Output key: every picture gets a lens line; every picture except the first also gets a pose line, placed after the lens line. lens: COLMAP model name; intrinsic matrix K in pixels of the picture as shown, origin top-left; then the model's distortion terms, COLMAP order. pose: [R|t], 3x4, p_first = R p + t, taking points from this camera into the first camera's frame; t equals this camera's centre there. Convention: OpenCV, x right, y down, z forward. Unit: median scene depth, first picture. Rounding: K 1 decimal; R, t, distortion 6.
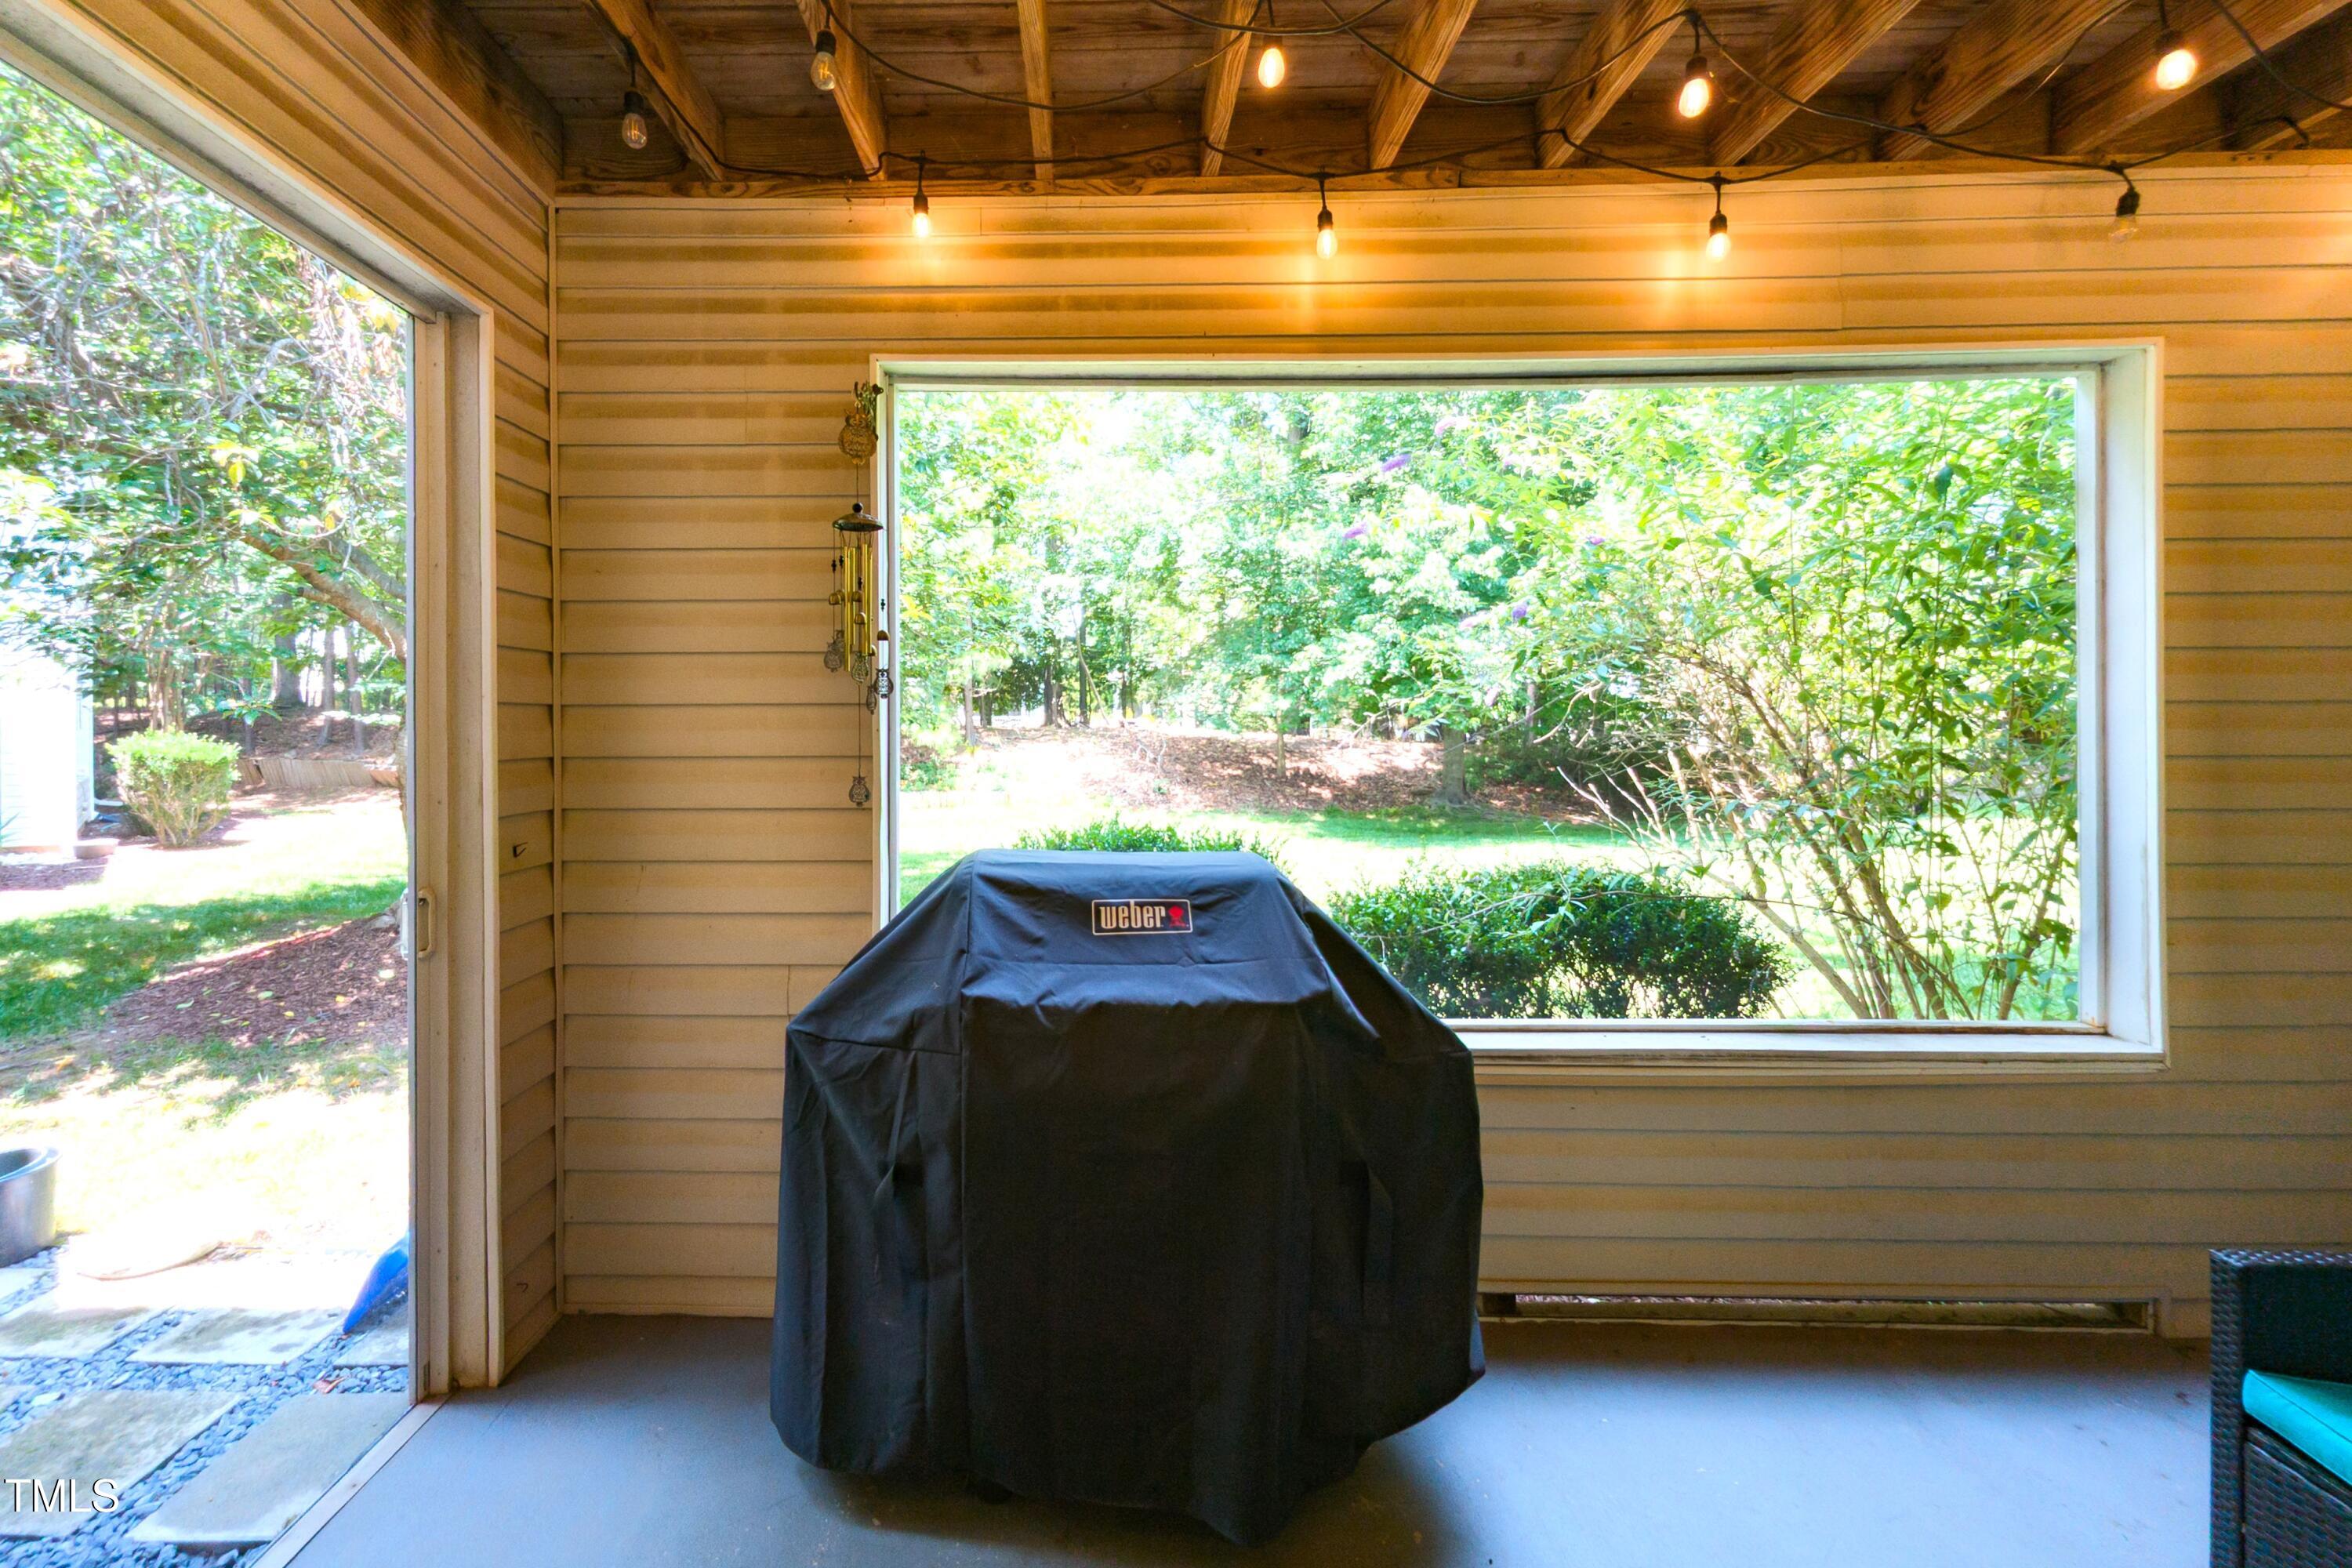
lens RADIAL K [[946.7, 0, 1118.1], [0, 946.7, 711.4], [0, 0, 1]] dist [0.000918, -0.000020]
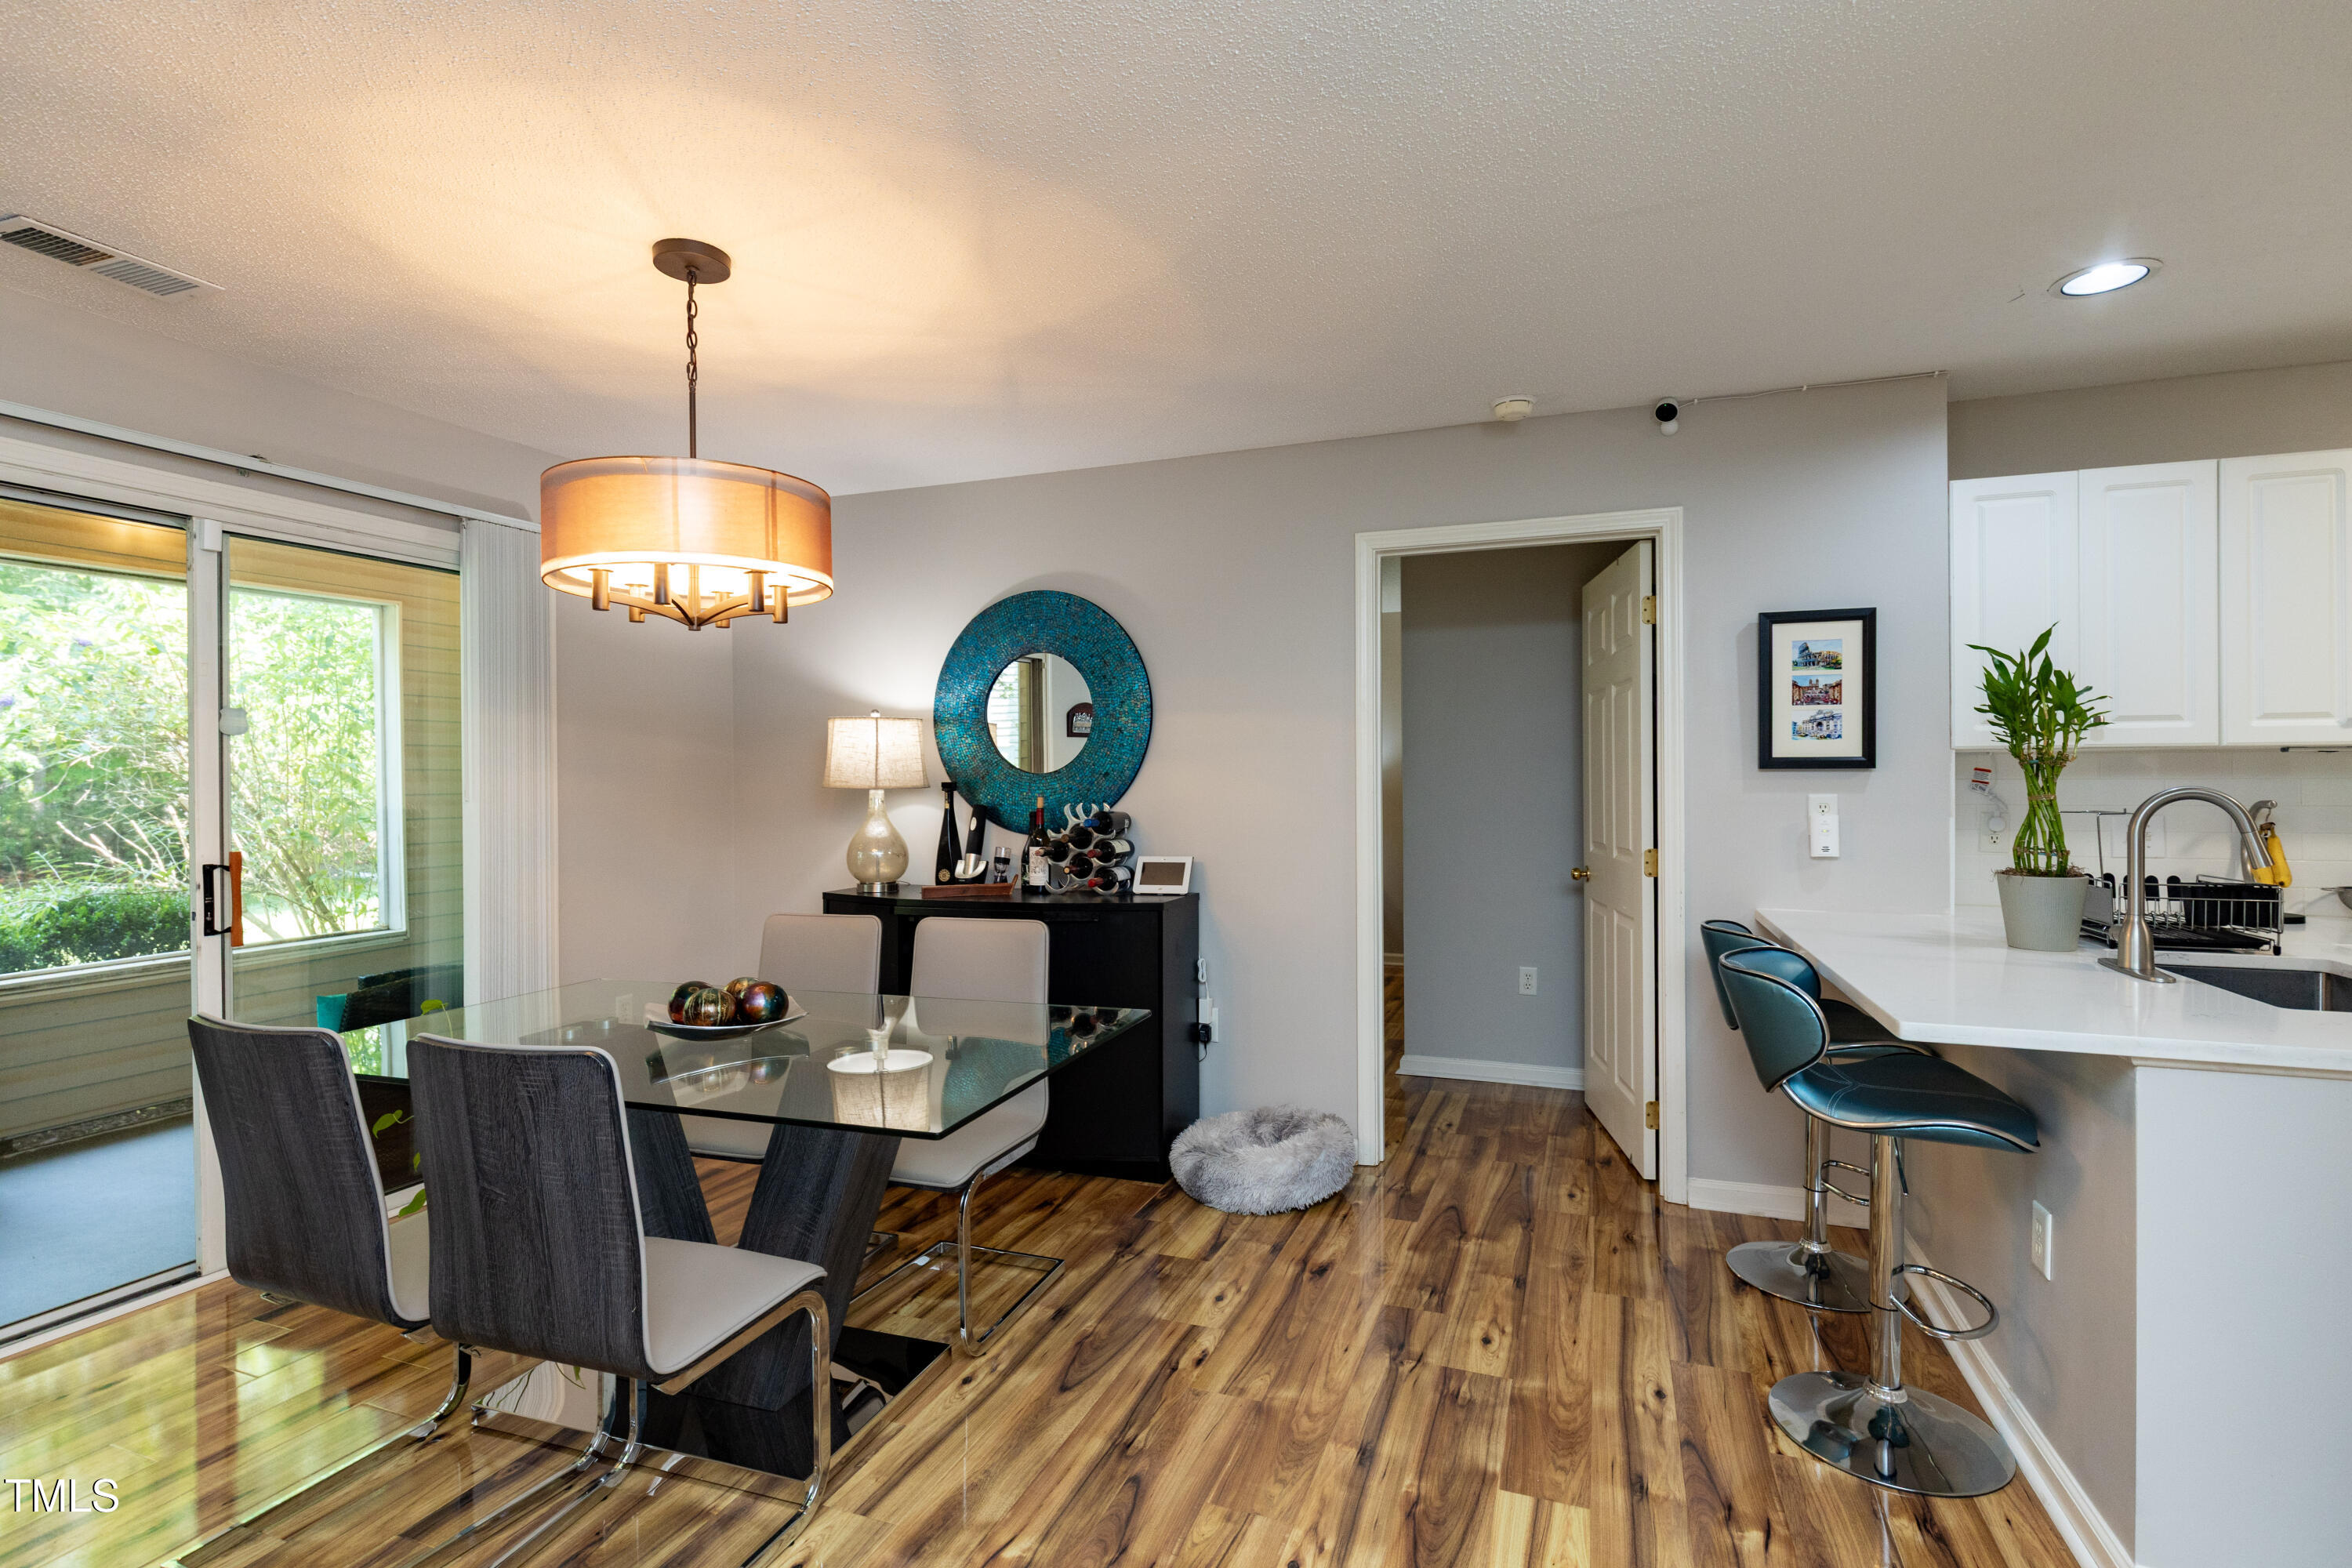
lens RADIAL K [[1135.4, 0, 1186.8], [0, 1135.4, 781.9], [0, 0, 1]] dist [-0.000569, -0.001776]
pose [[0.359604, -0.004317, 0.933095, -0.655025], [-0.003598, 0.999975, 0.006013, 0.000291], [-0.933098, -0.005519, 0.359579, -1.566745]]
